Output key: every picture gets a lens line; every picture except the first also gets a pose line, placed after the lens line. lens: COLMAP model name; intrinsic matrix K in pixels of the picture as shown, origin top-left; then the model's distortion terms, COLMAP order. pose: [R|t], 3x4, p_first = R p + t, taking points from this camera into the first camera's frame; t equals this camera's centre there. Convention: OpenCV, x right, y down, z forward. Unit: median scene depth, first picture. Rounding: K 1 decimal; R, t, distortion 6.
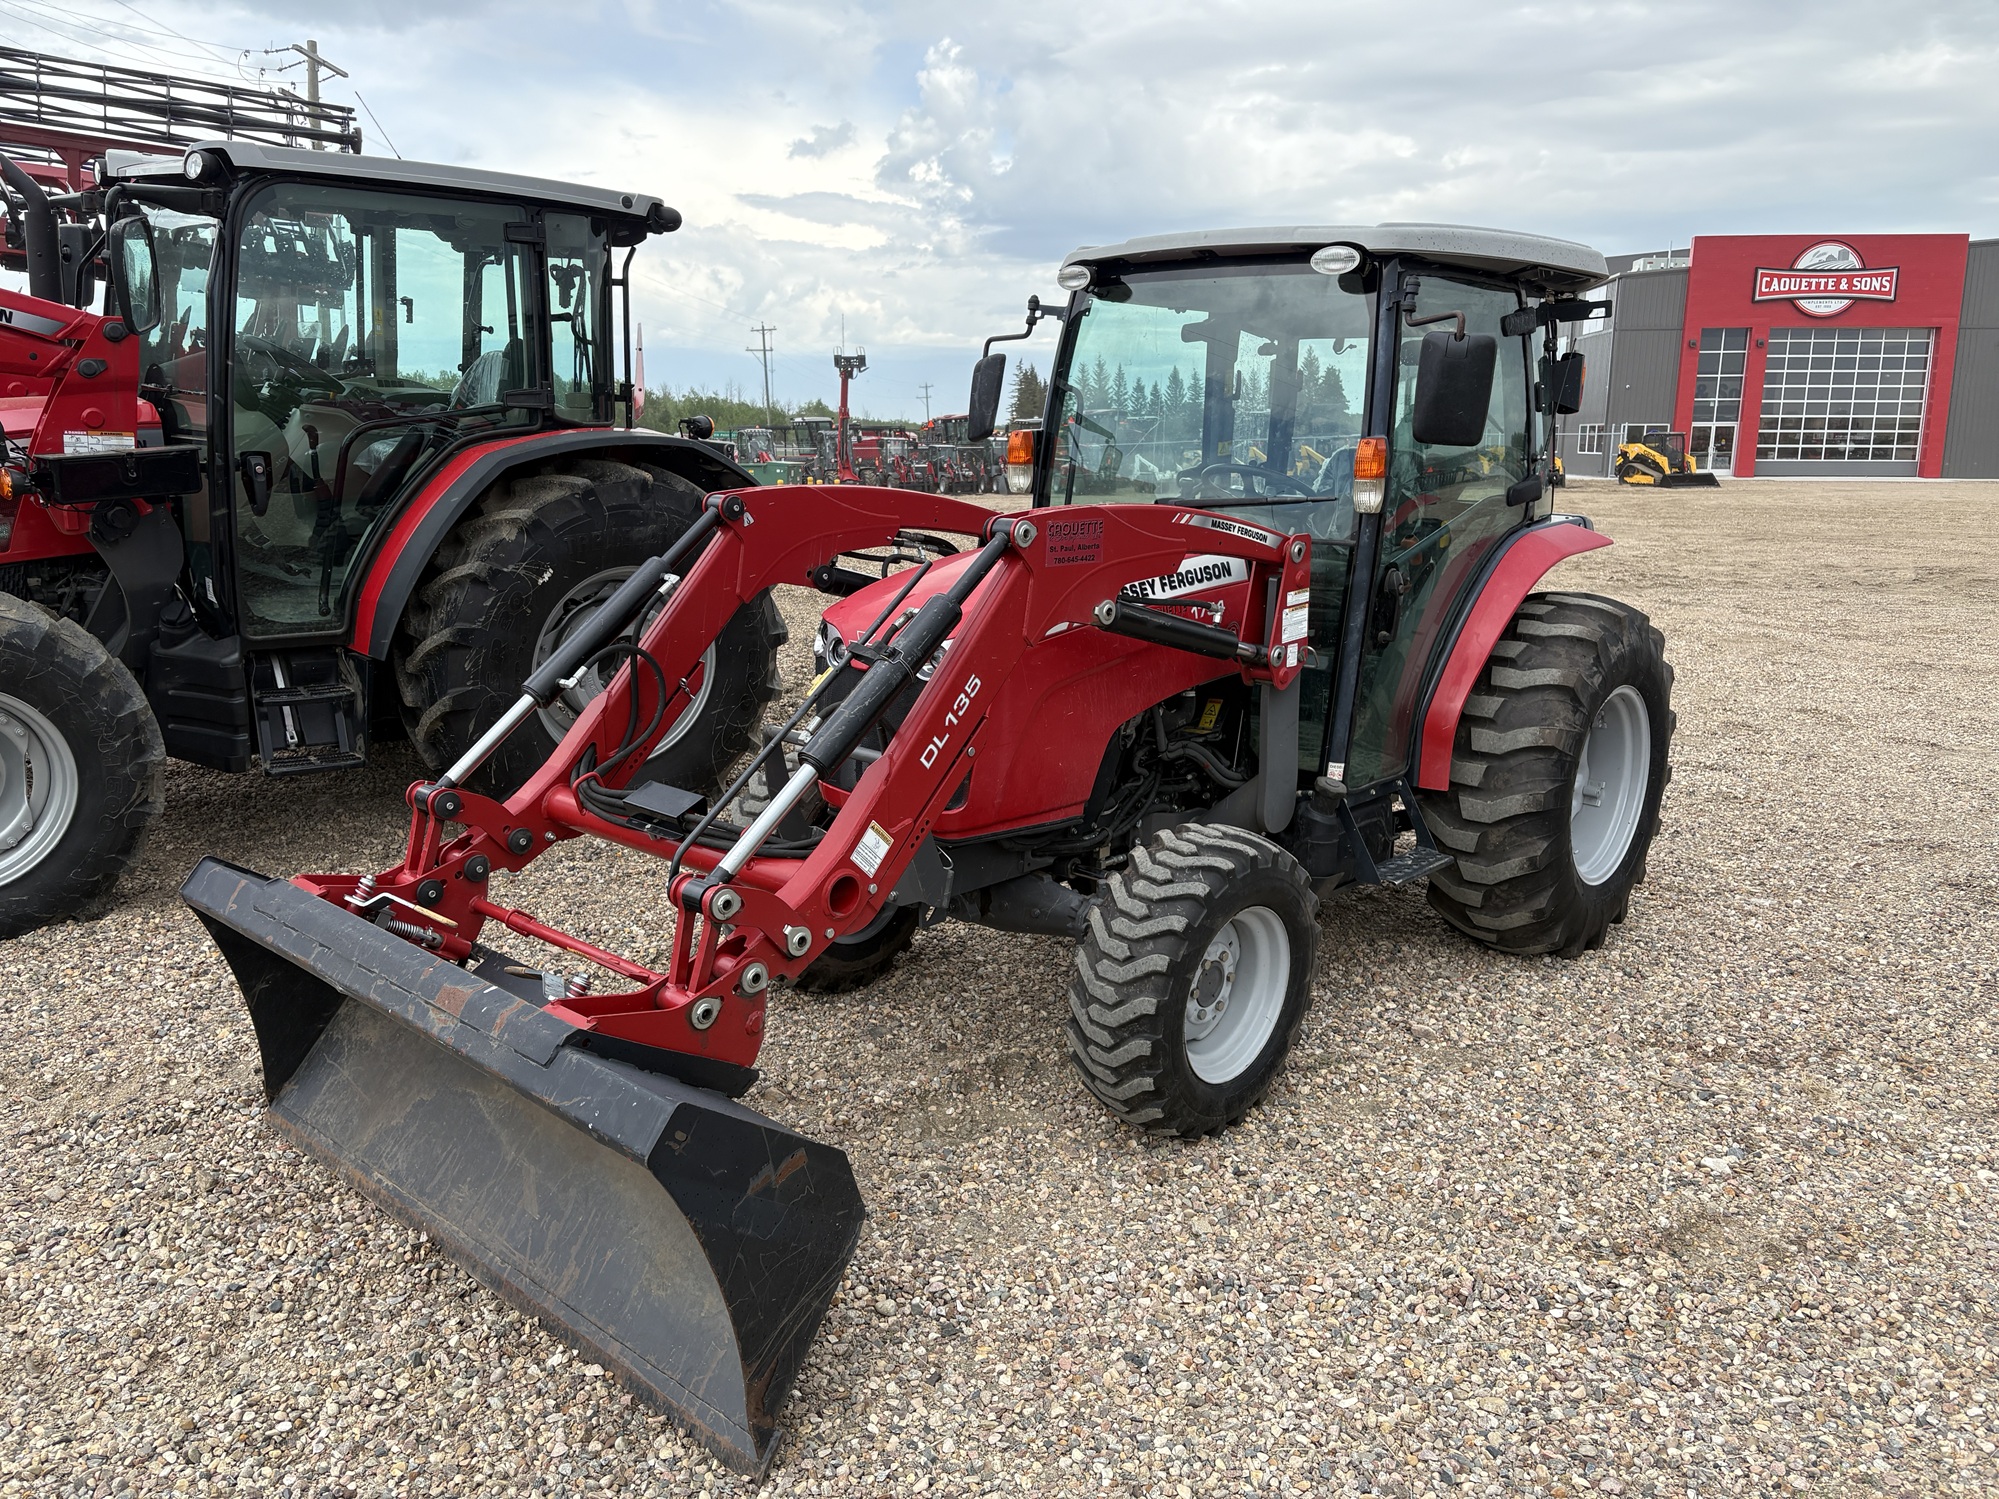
lens RADIAL K [[1510.4, 0, 984.6], [0, 1510.4, 751.6], [0, 0, 1]] dist [0.054979, -0.060968]
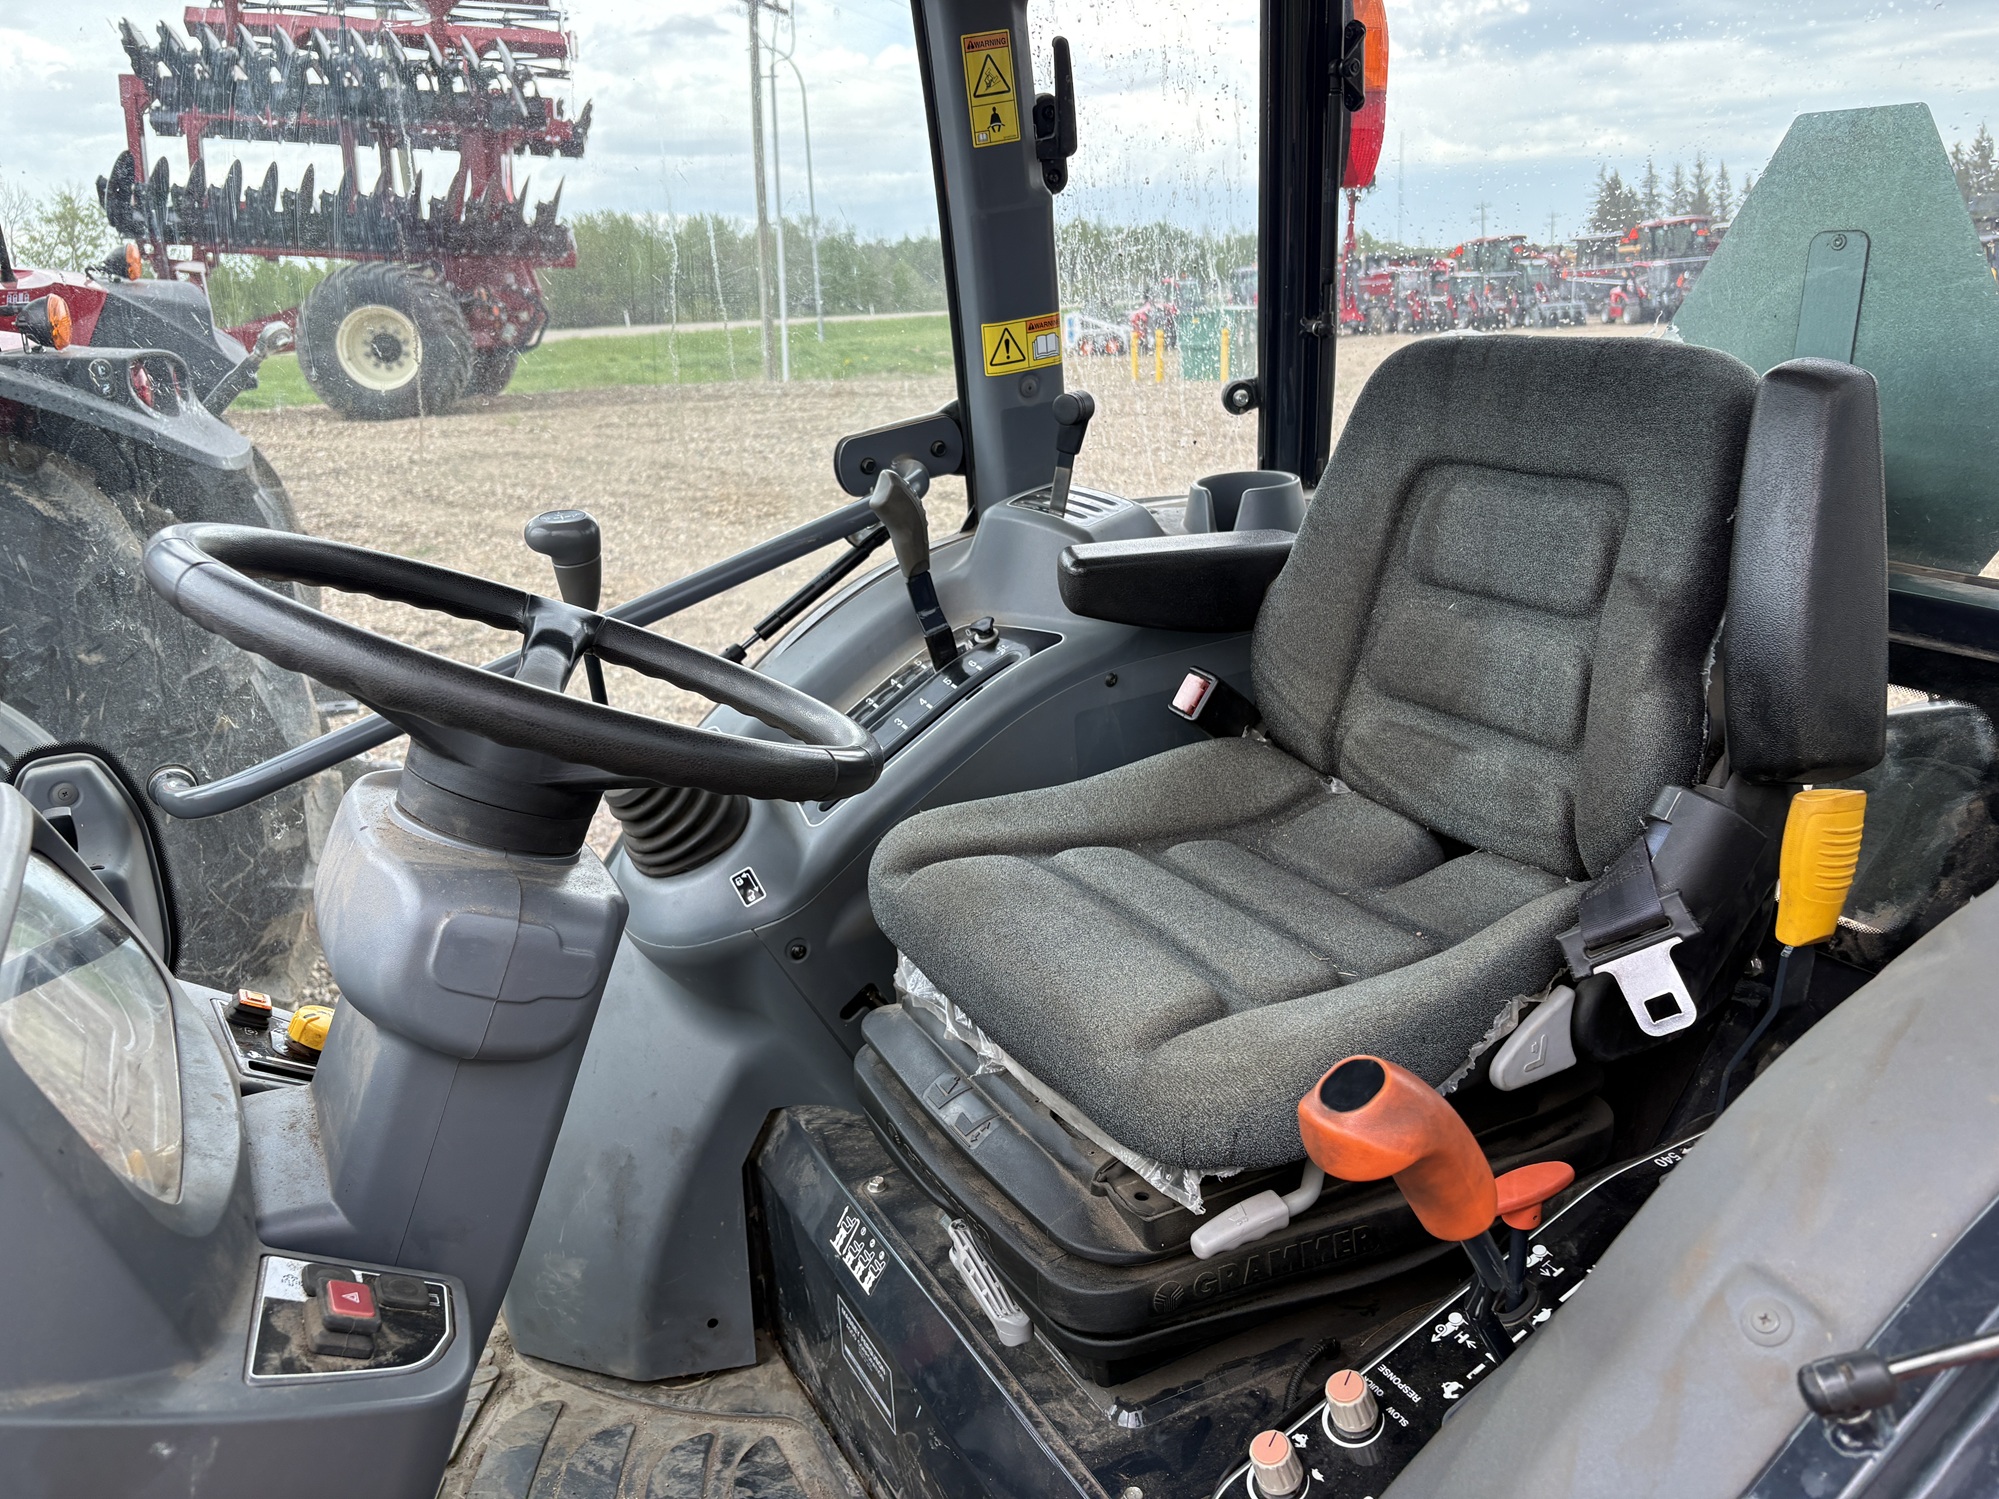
lens RADIAL K [[1510.4, 0, 1002.5], [0, 1510.4, 753.2], [0, 0, 1]] dist [0.054979, -0.060968]
pose [[0.942440, 0.051126, -0.330443, 0.259820], [-0.017929, 0.994546, 0.102742, -0.143138], [0.333893, -0.090904, 0.938217, 0.688346]]
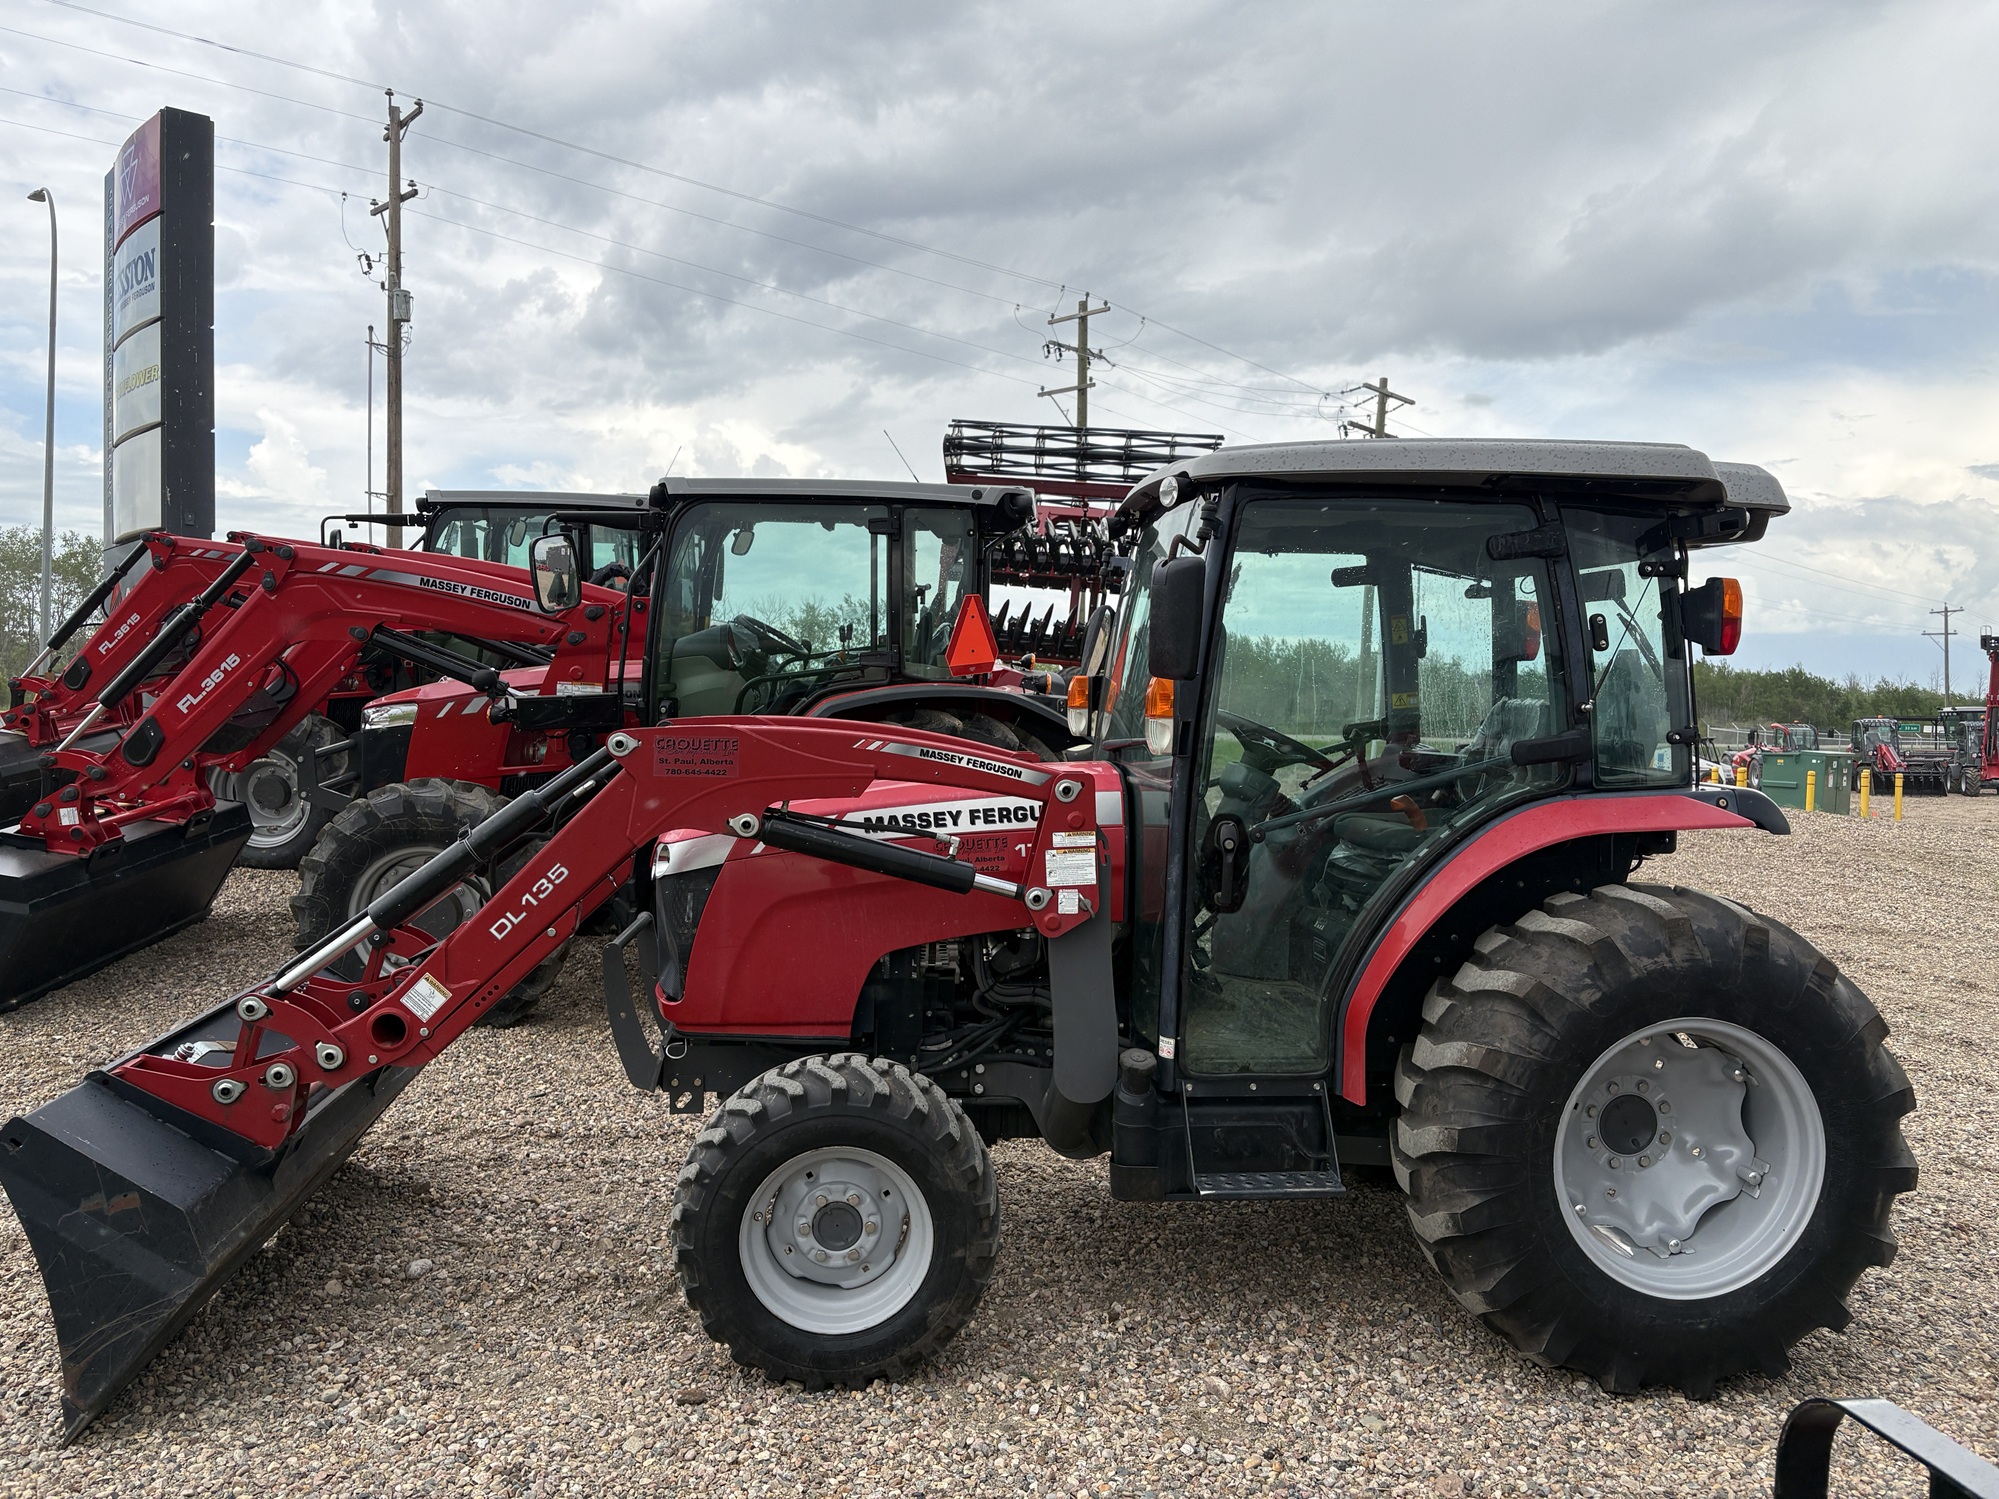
lens RADIAL K [[1510.4, 0, 993.1], [0, 1510.4, 748.7], [0, 0, 1]] dist [0.054979, -0.060968]
pose [[0.748367, 0.026482, -0.662756, 0.550385], [-0.150964, 0.979779, -0.131315, -0.019492], [0.645877, 0.198324, 0.737232, 0.194389]]
